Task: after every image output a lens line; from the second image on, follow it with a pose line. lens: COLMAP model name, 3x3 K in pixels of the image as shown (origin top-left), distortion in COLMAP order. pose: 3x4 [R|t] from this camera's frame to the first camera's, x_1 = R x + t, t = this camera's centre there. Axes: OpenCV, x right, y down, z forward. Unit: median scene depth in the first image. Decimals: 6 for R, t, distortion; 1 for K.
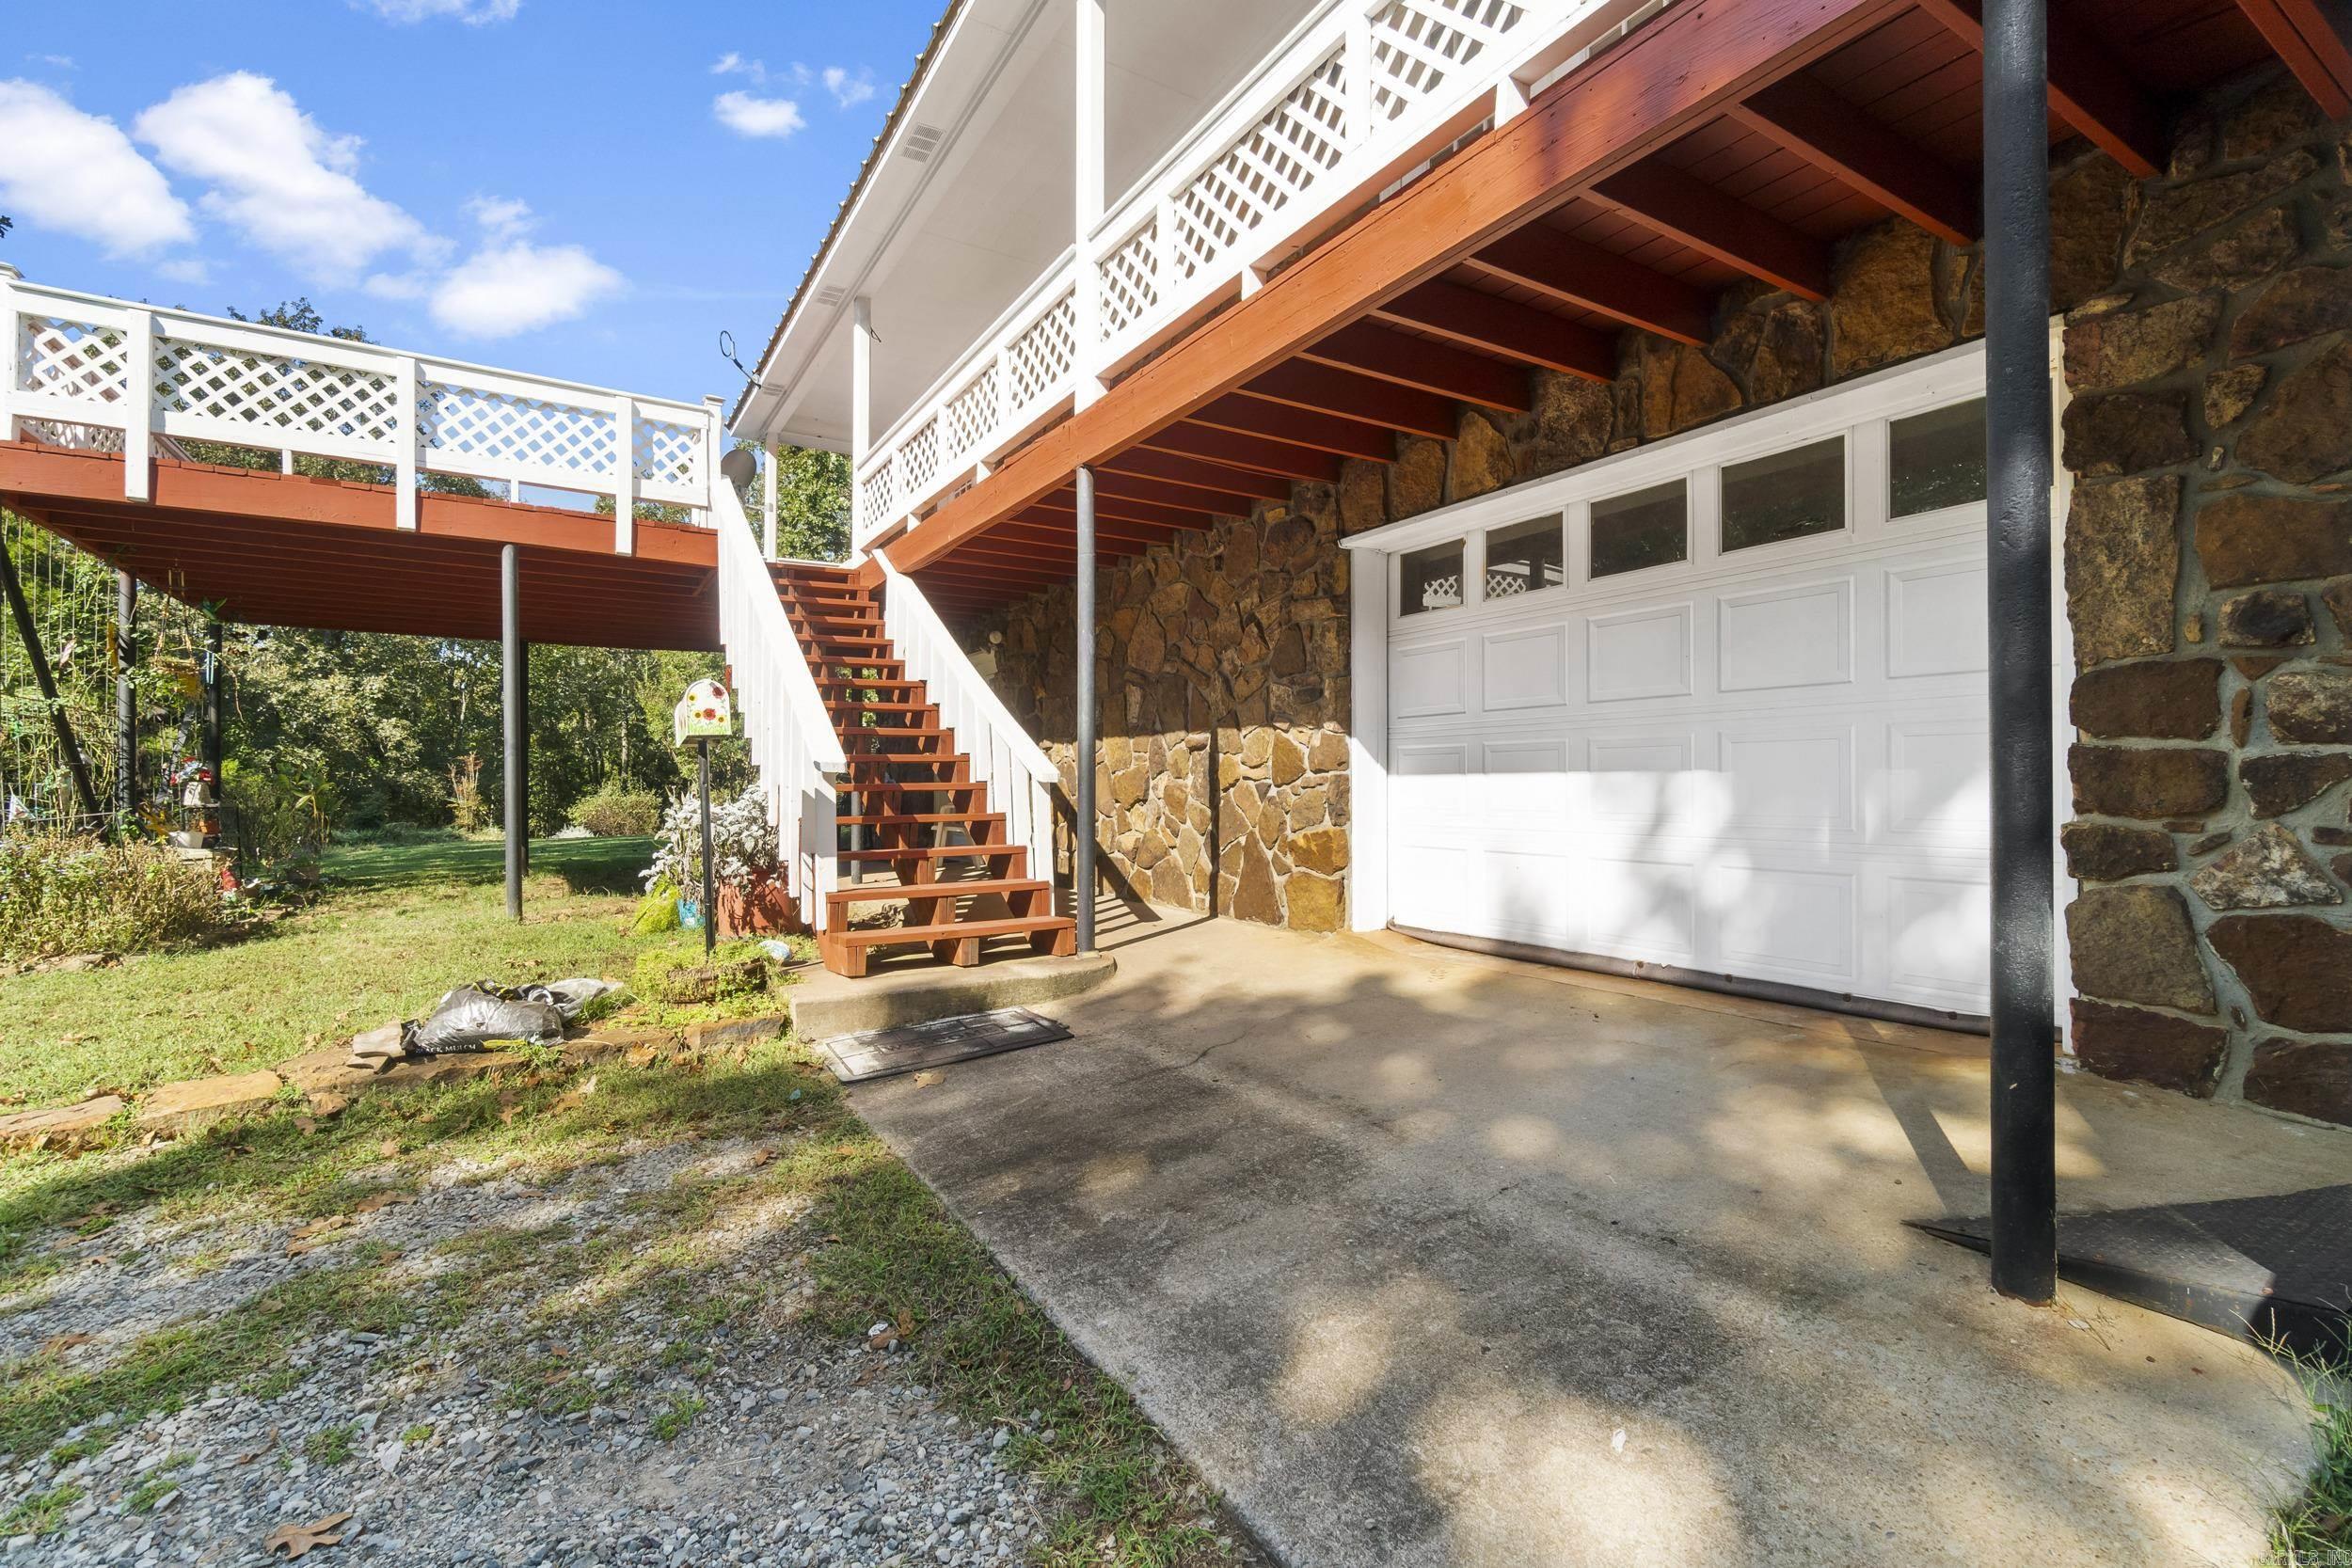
lens RADIAL K [[1033.8, 0, 1165.6], [0, 1033.8, 785.8], [0, 0, 1]] dist [-0.001884, 0.000767]
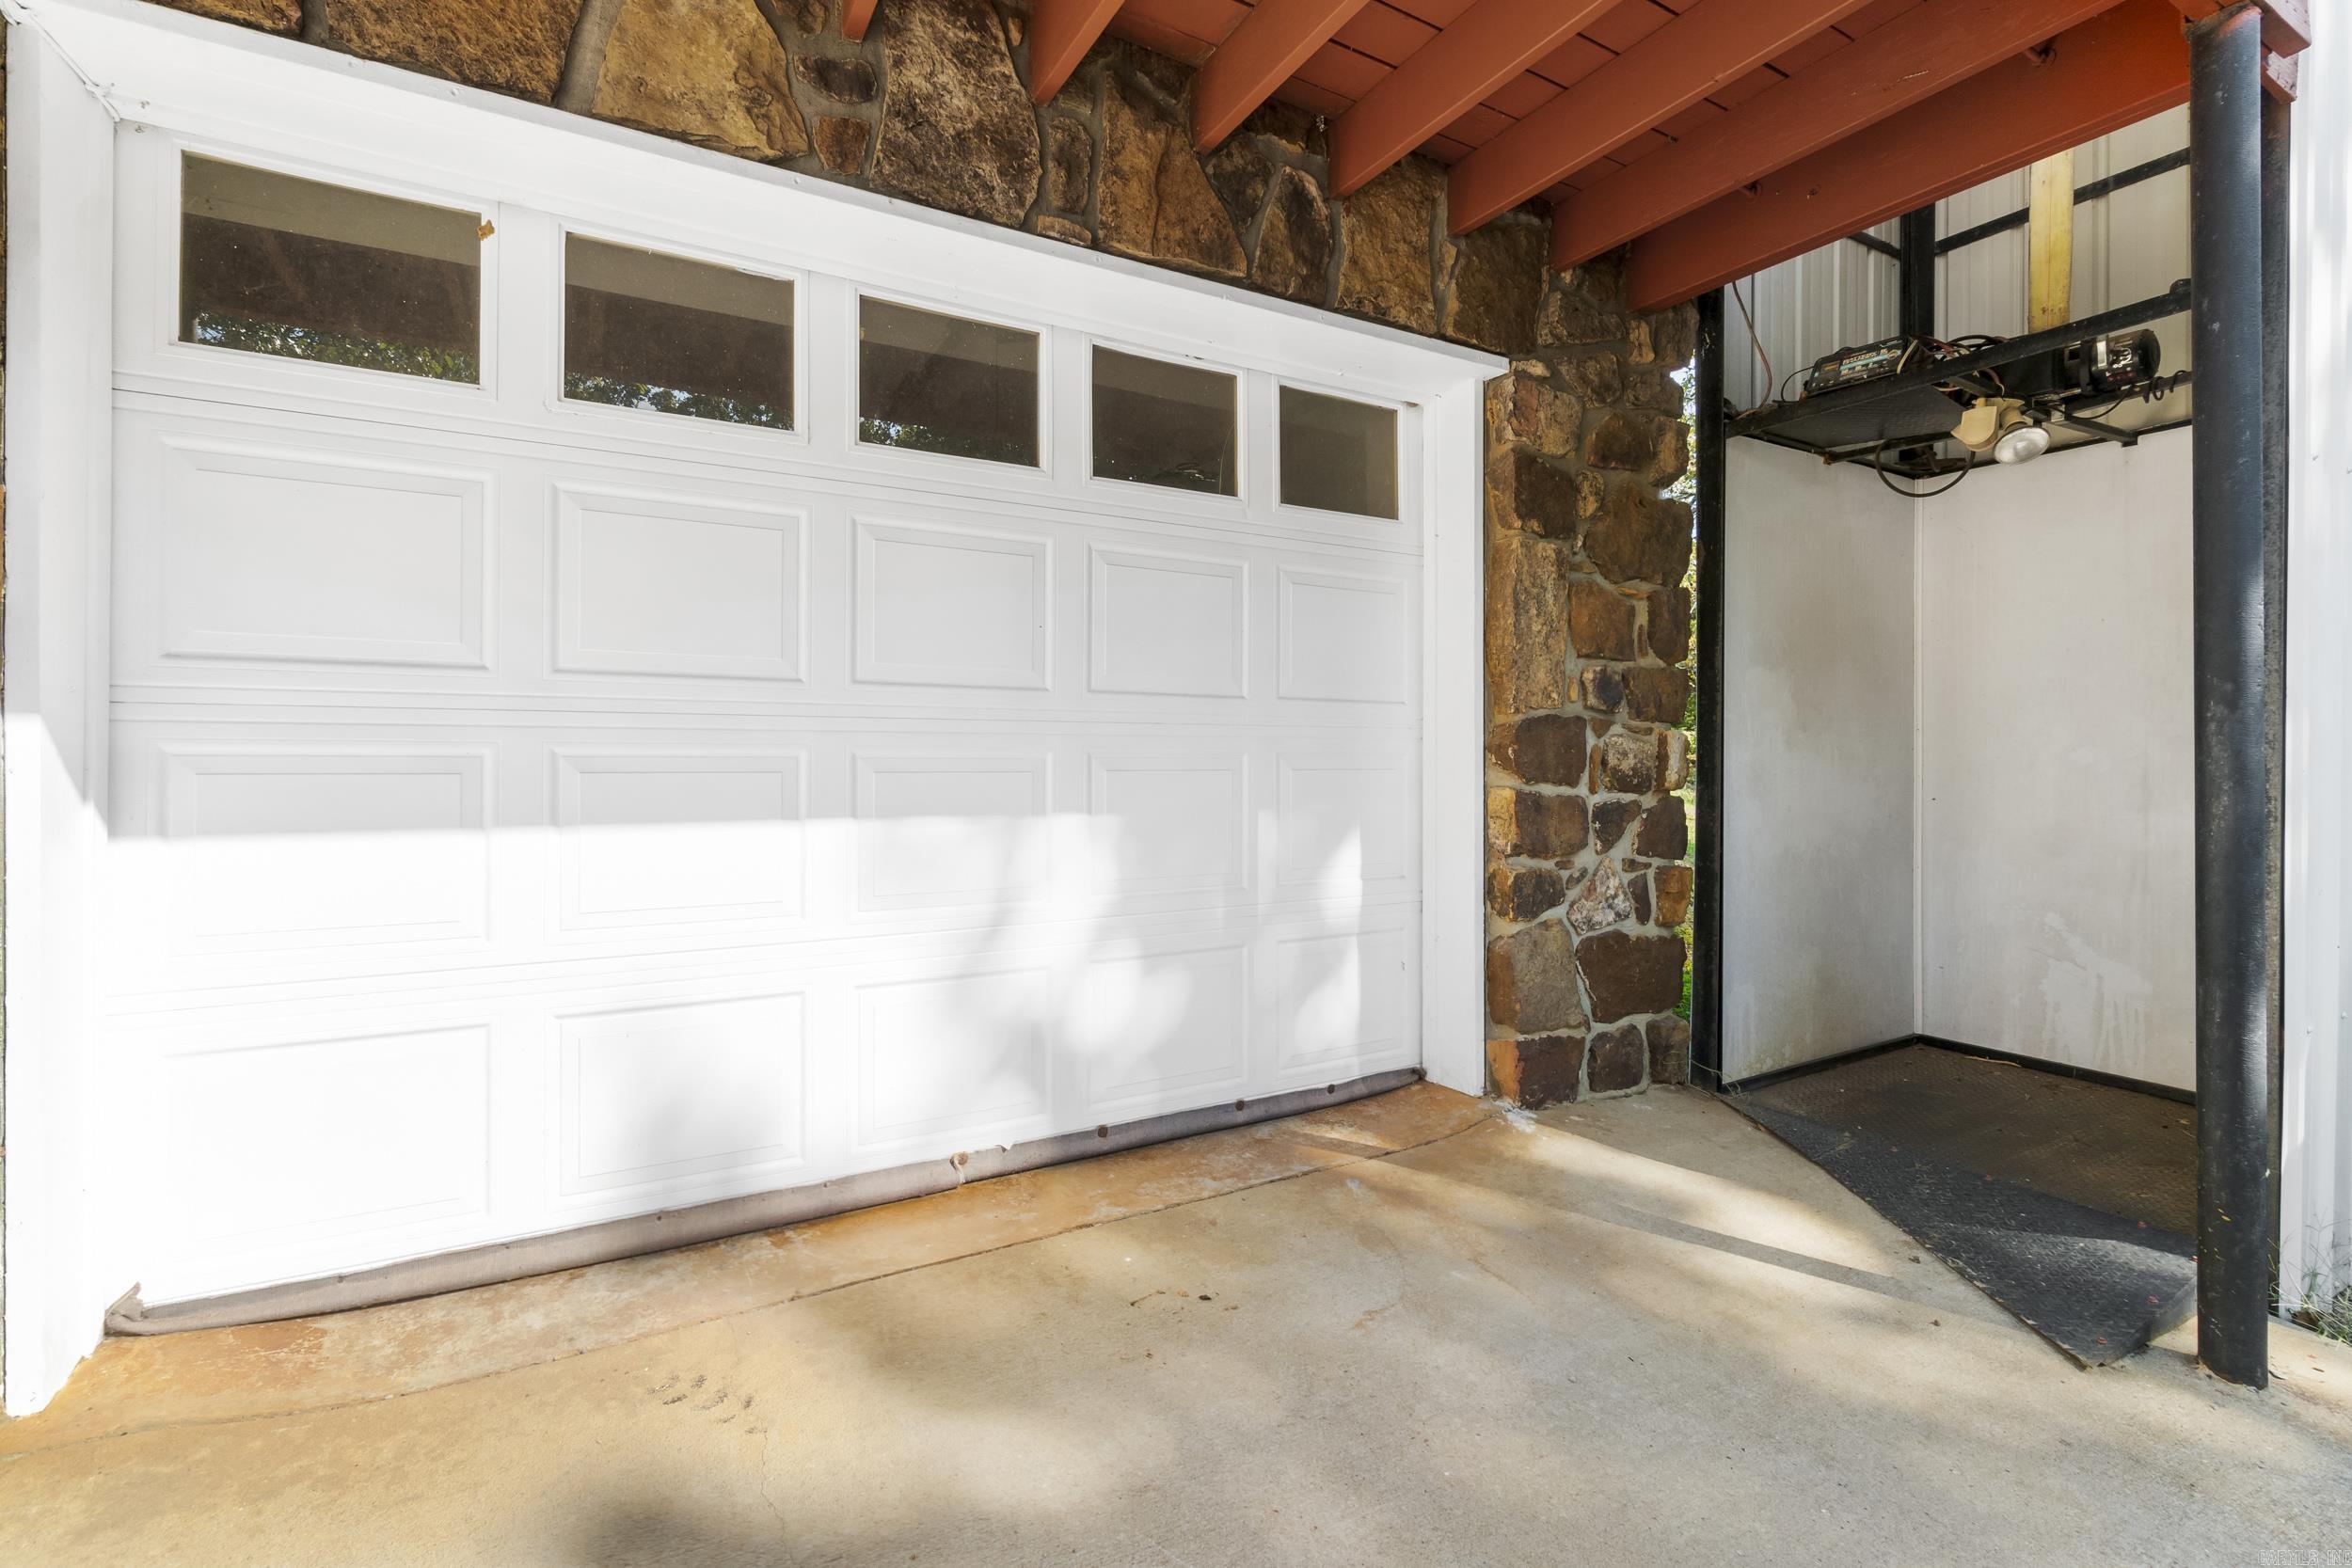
lens RADIAL K [[1033.8, 0, 1165.6], [0, 1033.8, 762.4], [0, 0, 1]] dist [-0.001884, 0.000767]
pose [[0.047056, 0.001869, 0.998891, -0.115223], [-0.002514, 0.999995, -0.001753, -0.049752], [-0.998889, -0.002429, 0.047061, 1.006711]]
